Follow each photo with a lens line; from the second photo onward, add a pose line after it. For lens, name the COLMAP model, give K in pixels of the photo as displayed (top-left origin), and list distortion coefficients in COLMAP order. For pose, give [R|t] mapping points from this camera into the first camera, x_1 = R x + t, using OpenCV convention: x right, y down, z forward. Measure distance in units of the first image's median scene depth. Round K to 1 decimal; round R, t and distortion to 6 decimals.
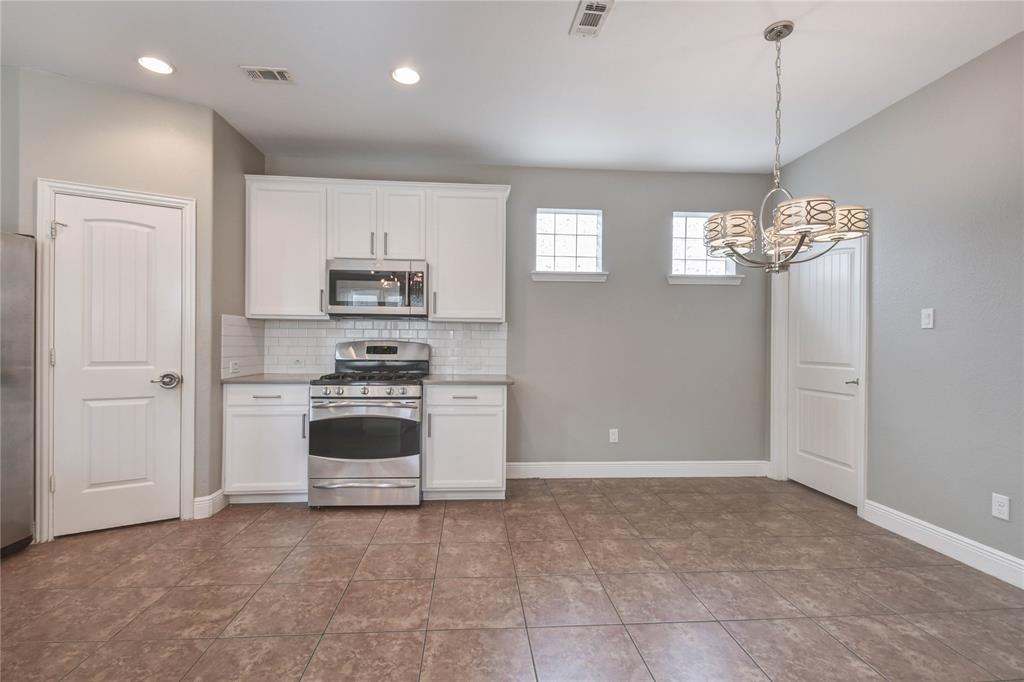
lens RADIAL K [[458.6, 0, 500.5], [0, 458.6, 343.8], [0, 0, 1]] dist [0.024482, -0.017830]
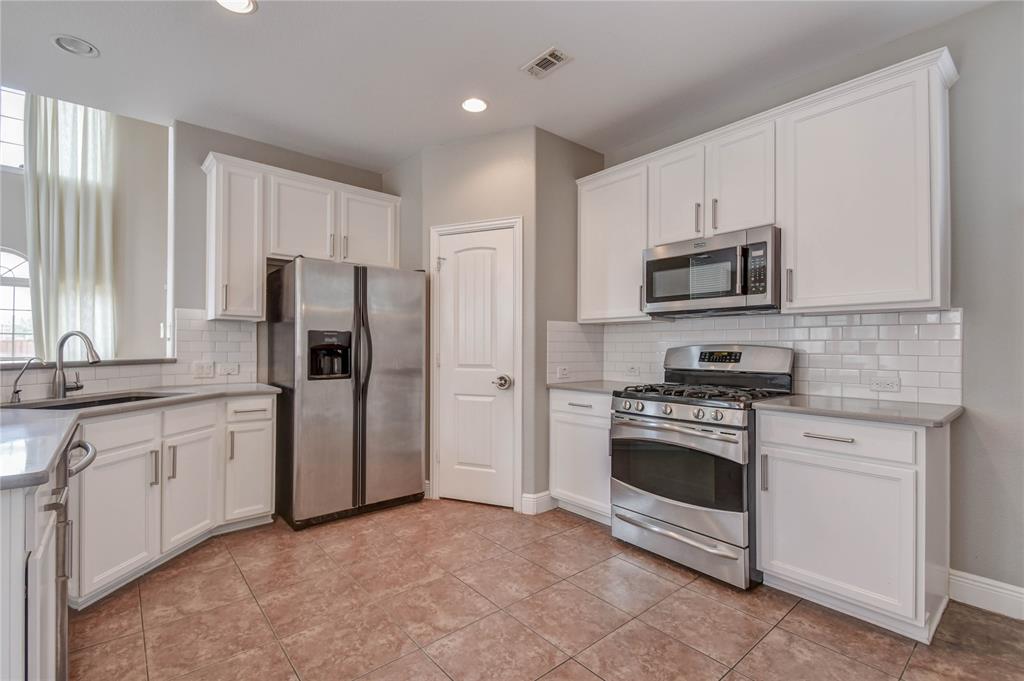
lens RADIAL K [[454.9, 0, 500.2], [0, 454.9, 343.2], [0, 0, 1]] dist [0.023253, -0.016341]
pose [[0.583846, -0.015102, -0.811724, 0.163947], [0.002531, 0.999856, -0.016782, 0.003379], [0.811861, 0.007743, 0.583800, 0.324835]]
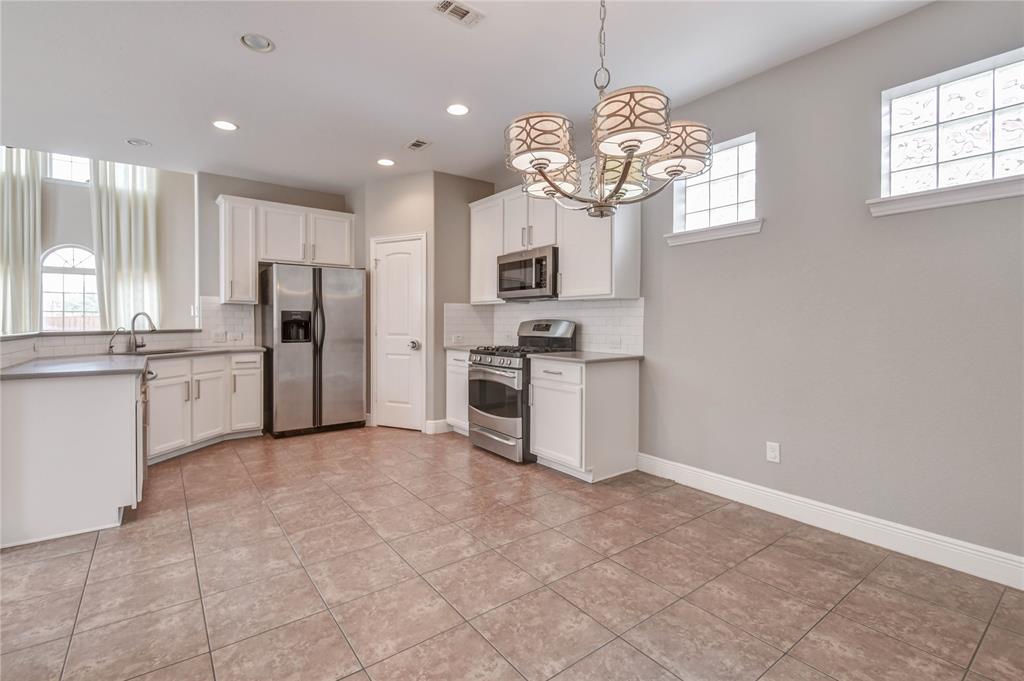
lens RADIAL K [[466.0, 0, 499.9], [0, 466.0, 327.6], [0, 0, 1]] dist [0.025580, -0.017977]
pose [[0.528830, 0.001512, -0.848726, 0.798248], [0.003087, 0.999988, 0.003705, 0.010474], [0.848722, -0.004579, 0.528819, 0.352435]]
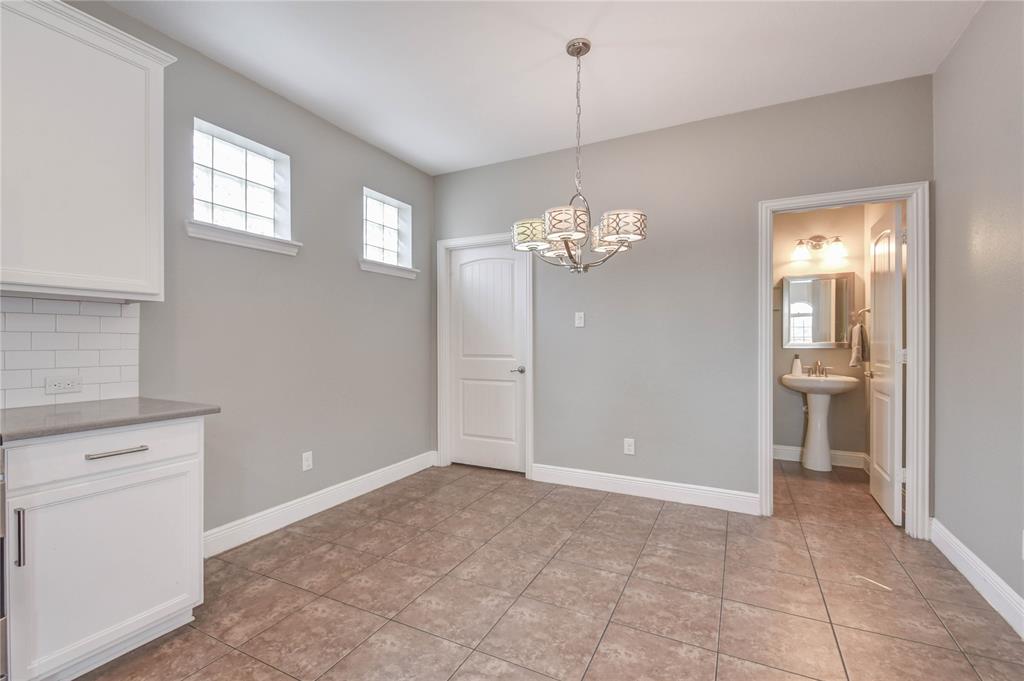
lens RADIAL K [[454.9, 0, 500.2], [0, 454.9, 343.2], [0, 0, 1]] dist [0.023253, -0.016341]
pose [[0.520174, -0.012181, 0.853974, -0.290704], [0.006812, 0.999926, 0.010114, 0.000268], [-0.854033, 0.000557, 0.520218, 0.429419]]
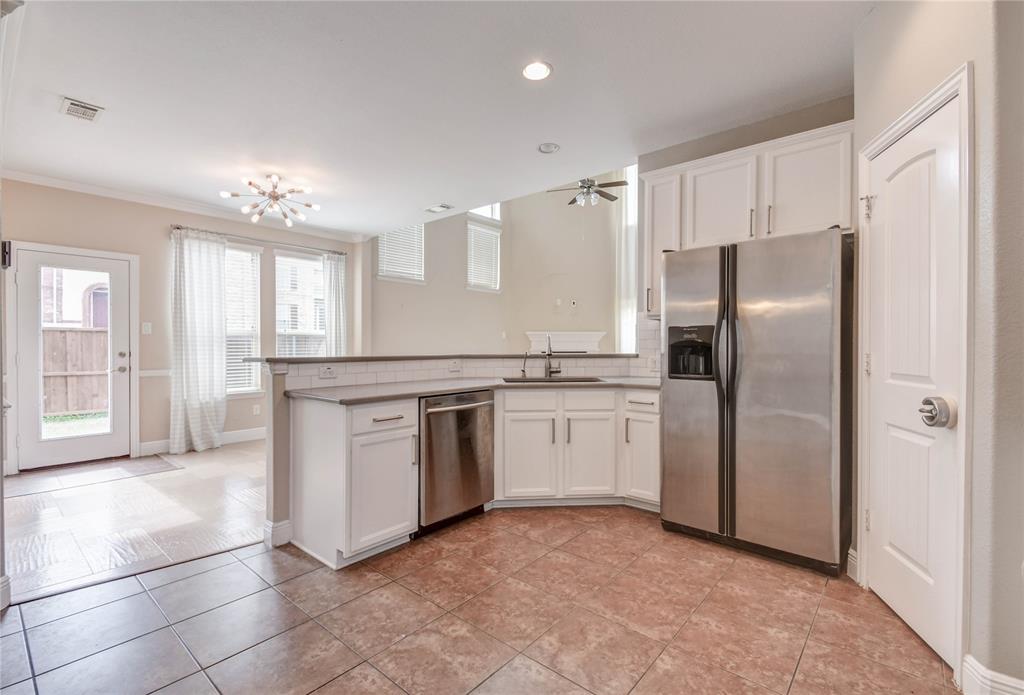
lens RADIAL K [[465.4, 0, 512.0], [0, 465.4, 347.5], [0, 0, 1]] dist [0.022017, -0.000062]
pose [[-0.704496, -0.005043, -0.709690, 0.051950], [-0.006594, 0.999978, -0.000560, 0.003633], [0.709677, 0.004285, -0.704514, 0.964434]]
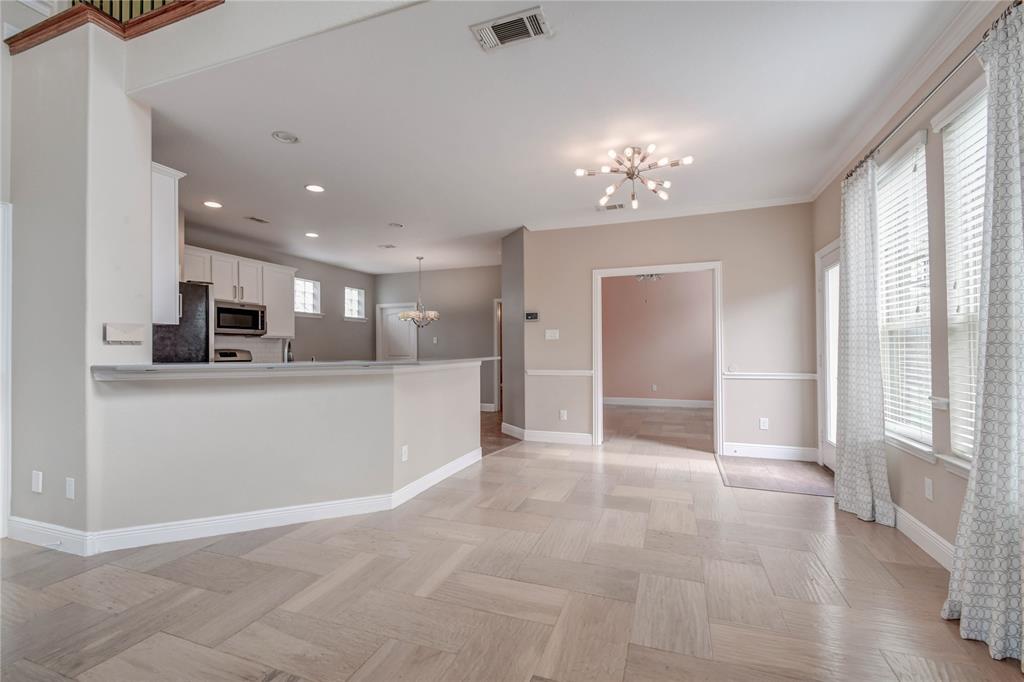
lens RADIAL K [[454.9, 0, 500.2], [0, 454.9, 343.7], [0, 0, 1]] dist [0.023253, -0.016341]
pose [[0.422655, -0.001823, 0.906289, -1.557535], [0.010369, 0.999942, -0.002824, -0.013853], [-0.906231, 0.010591, 0.422650, -0.672353]]
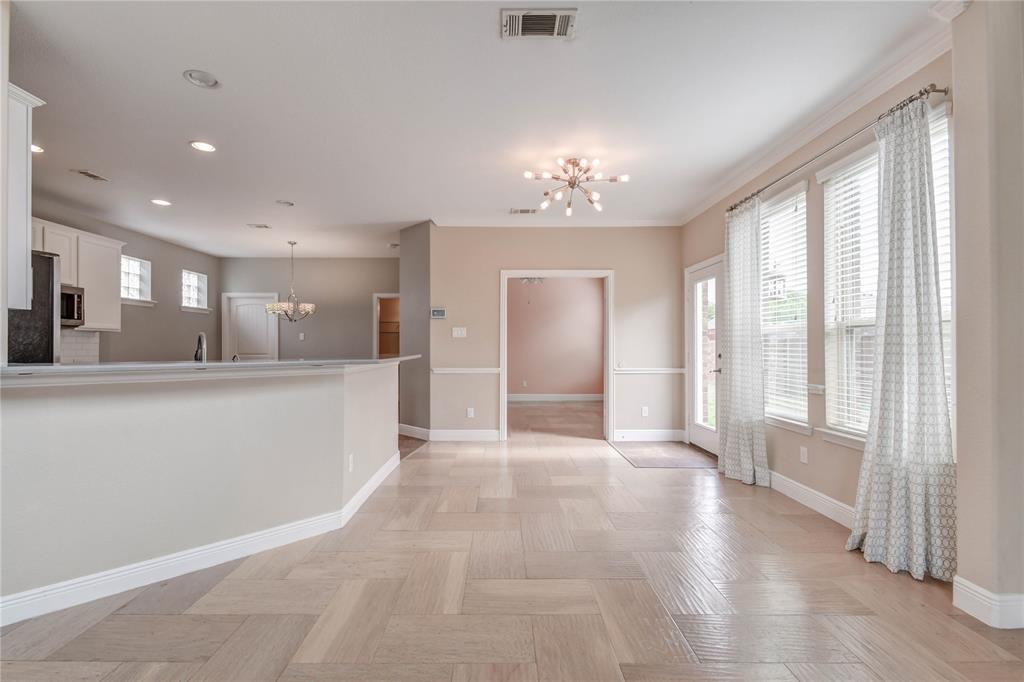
lens RADIAL K [[454.9, 0, 500.2], [0, 454.9, 343.7], [0, 0, 1]] dist [0.023253, -0.016341]
pose [[0.068865, -0.003188, 0.997621, -1.610427], [0.001272, 0.999994, 0.003108, -0.013579], [-0.997625, 0.001055, 0.068869, -0.394050]]
